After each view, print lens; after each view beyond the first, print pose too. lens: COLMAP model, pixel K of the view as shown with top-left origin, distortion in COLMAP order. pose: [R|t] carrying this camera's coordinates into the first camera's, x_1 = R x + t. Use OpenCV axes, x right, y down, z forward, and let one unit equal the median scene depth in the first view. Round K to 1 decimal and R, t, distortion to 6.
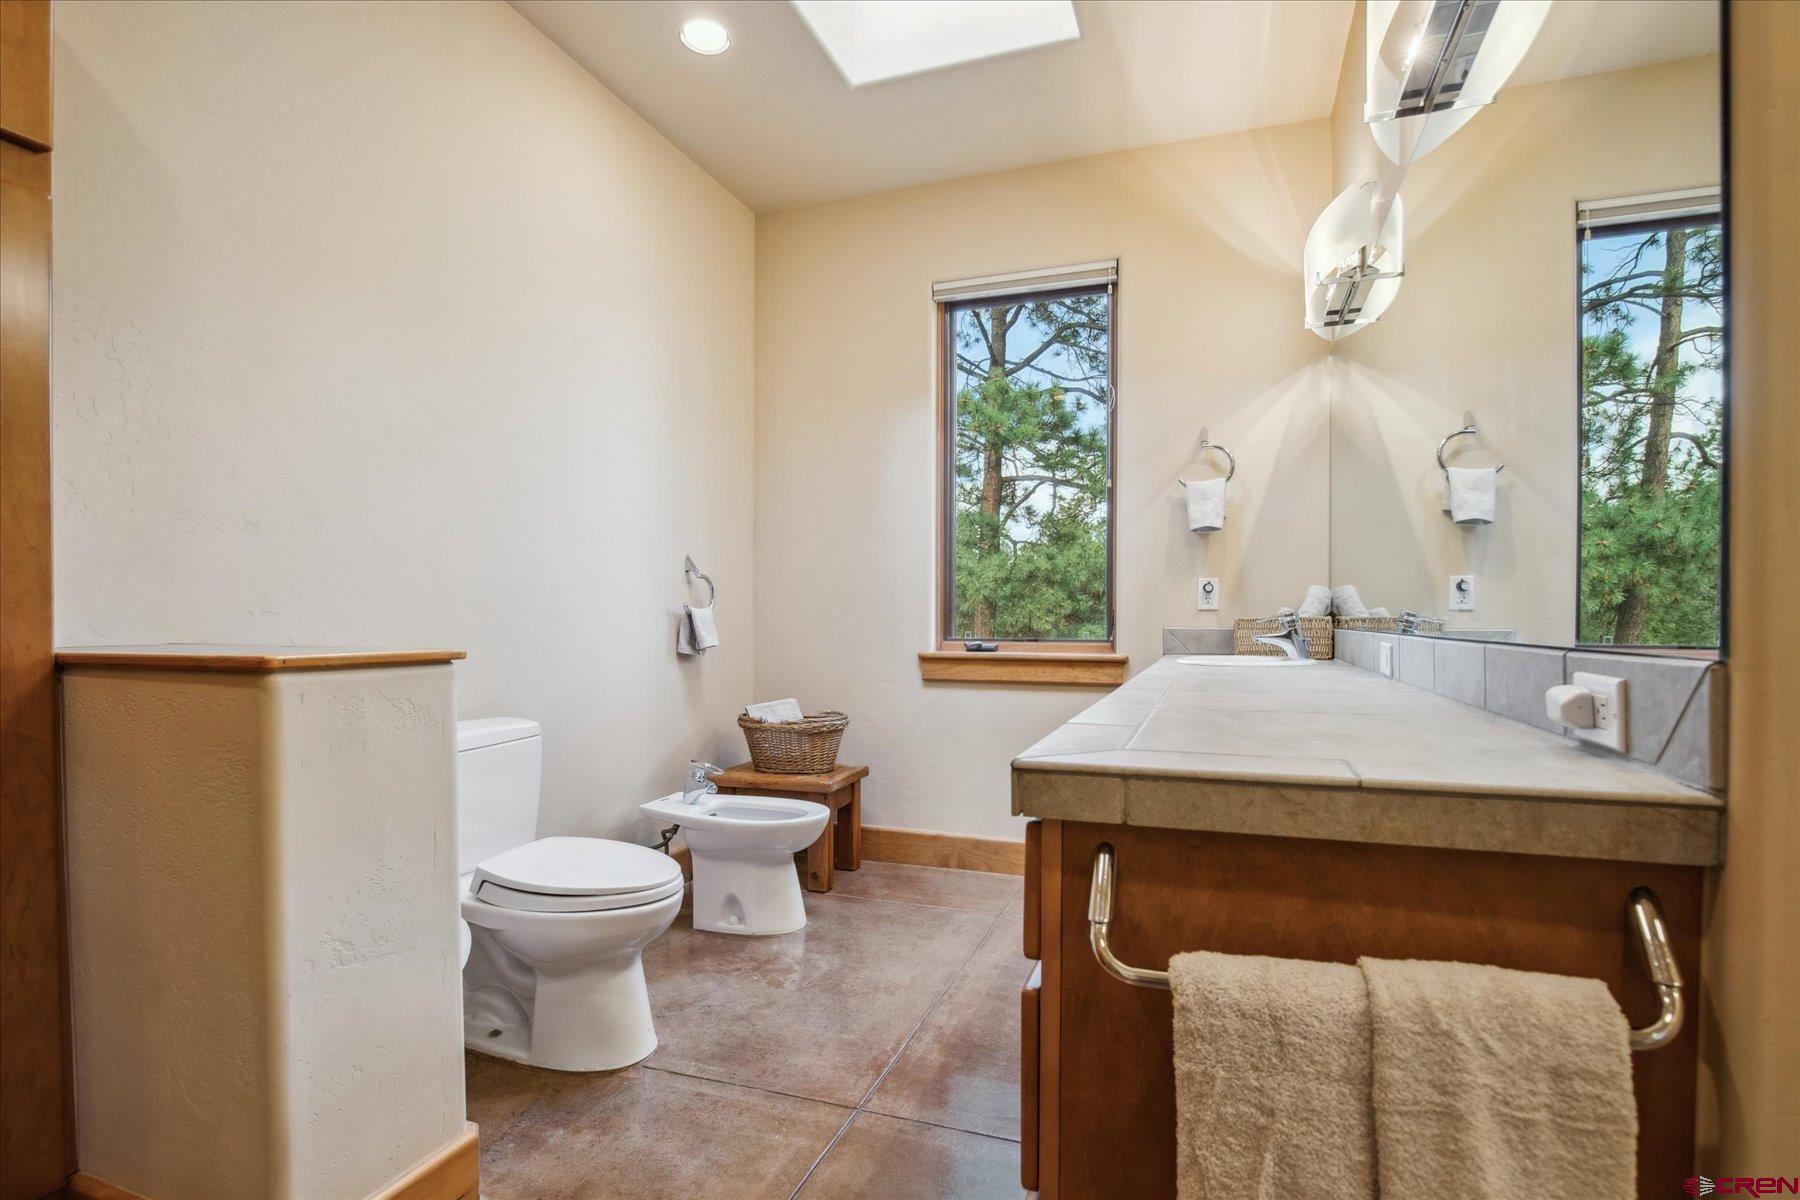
lens RADIAL K [[876.8, 0, 904.2], [0, 876.8, 617.7], [0, 0, 1]] dist [-0.017601, 0.000028]
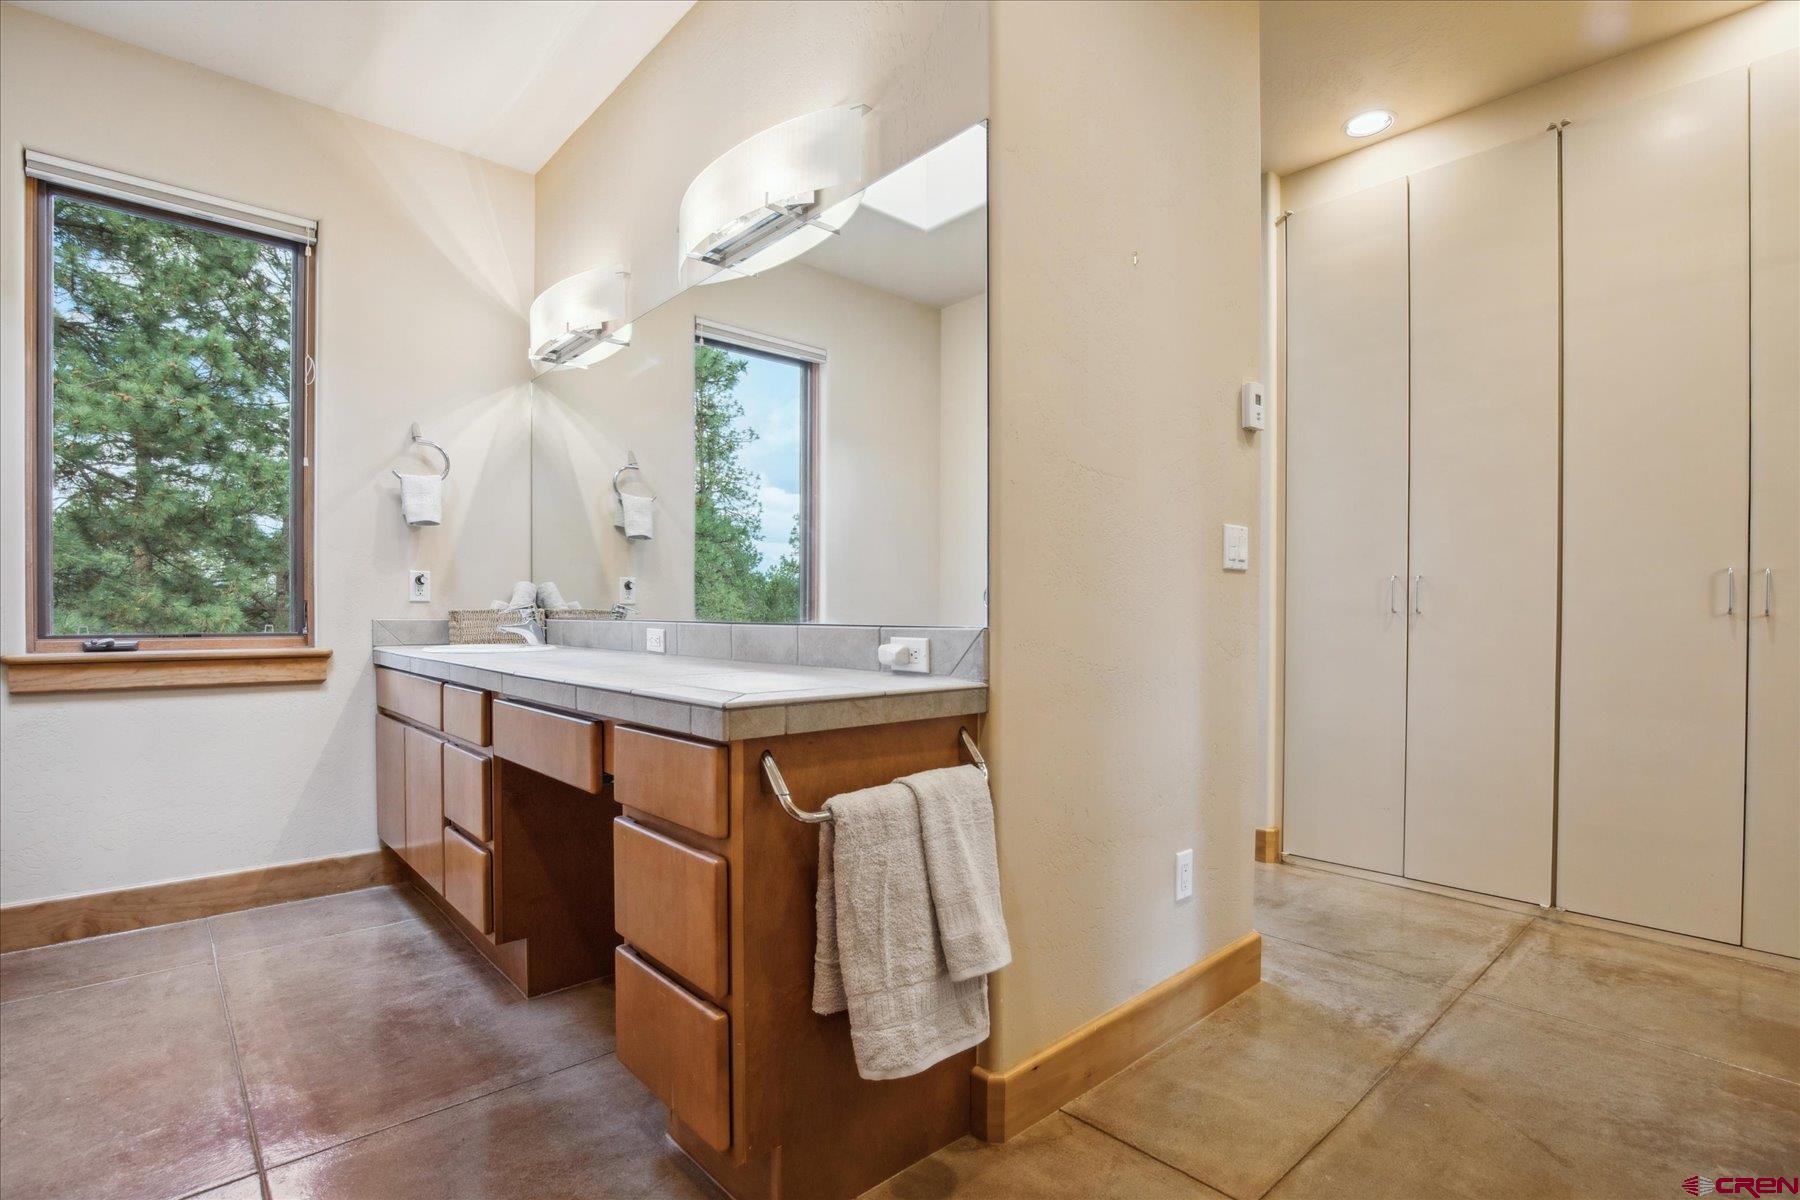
lens RADIAL K [[830.9, 0, 946.6], [0, 830.9, 604.8], [0, 0, 1]] dist [-0.003612, -0.000150]
pose [[0.466900, 0.008197, 0.884272, -0.233631], [-0.002613, 0.999965, -0.007889, 0.001010], [-0.884306, 0.001373, 0.466906, 0.001052]]
